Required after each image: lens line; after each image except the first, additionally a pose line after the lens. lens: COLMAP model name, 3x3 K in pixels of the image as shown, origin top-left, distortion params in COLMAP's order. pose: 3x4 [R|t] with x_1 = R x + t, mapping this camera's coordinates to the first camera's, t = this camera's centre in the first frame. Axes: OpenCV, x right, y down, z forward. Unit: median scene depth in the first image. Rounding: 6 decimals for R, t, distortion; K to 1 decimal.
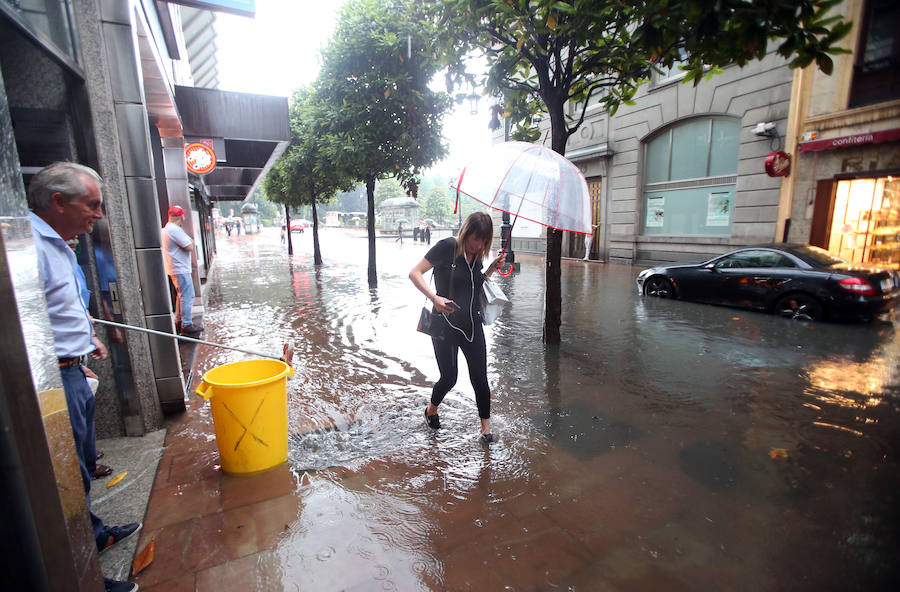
lens RADIAL K [[422.7, 0, 451.0], [0, 422.7, 298.9], [0, 0, 1]] dist [-0.022328, 0.016927]
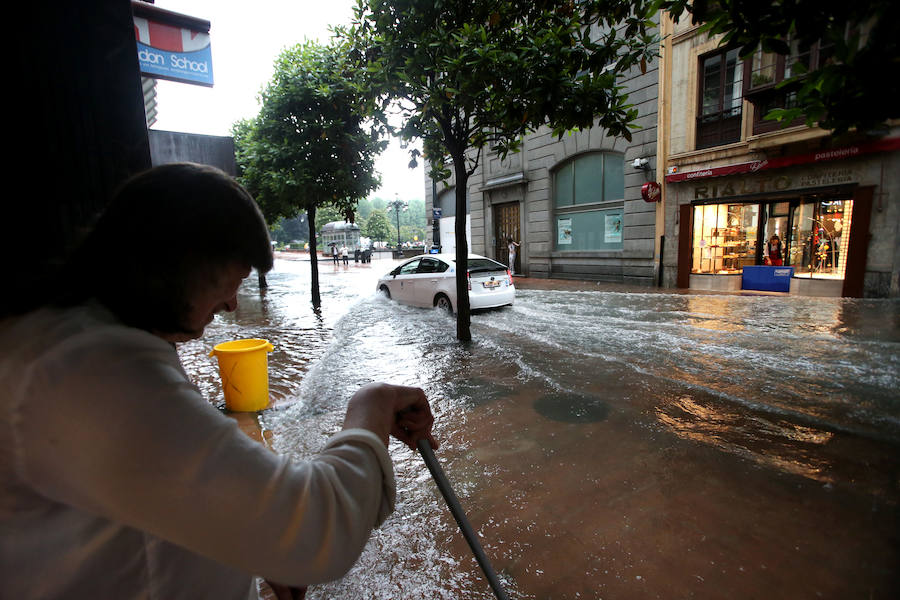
lens RADIAL K [[406.4, 0, 442.9], [0, 406.4, 307.7], [0, 0, 1]] dist [-0.054771, 0.022047]
pose [[0.992094, -0.042801, 0.117975, 0.017163], [0.045288, 0.998803, -0.018479, 0.013475], [-0.117043, 0.023676, 0.992845, -0.089032]]
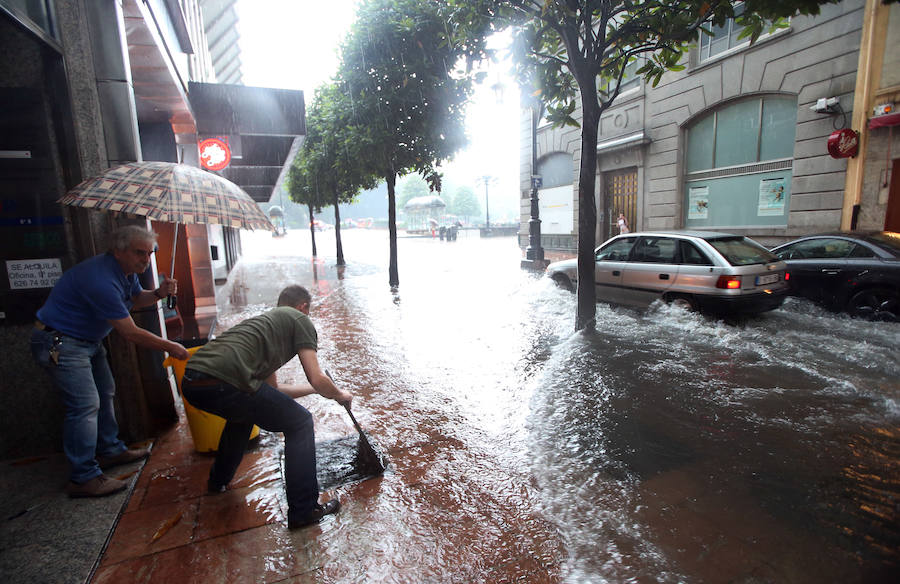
lens RADIAL K [[431.6, 0, 450.0], [0, 431.6, 292.0], [0, 0, 1]] dist [-0.002268, 0.009460]
pose [[0.997638, -0.008784, -0.068123, 0.008042], [0.007451, 0.999776, -0.019793, 0.005204], [0.068281, 0.019239, 0.997481, 0.032386]]
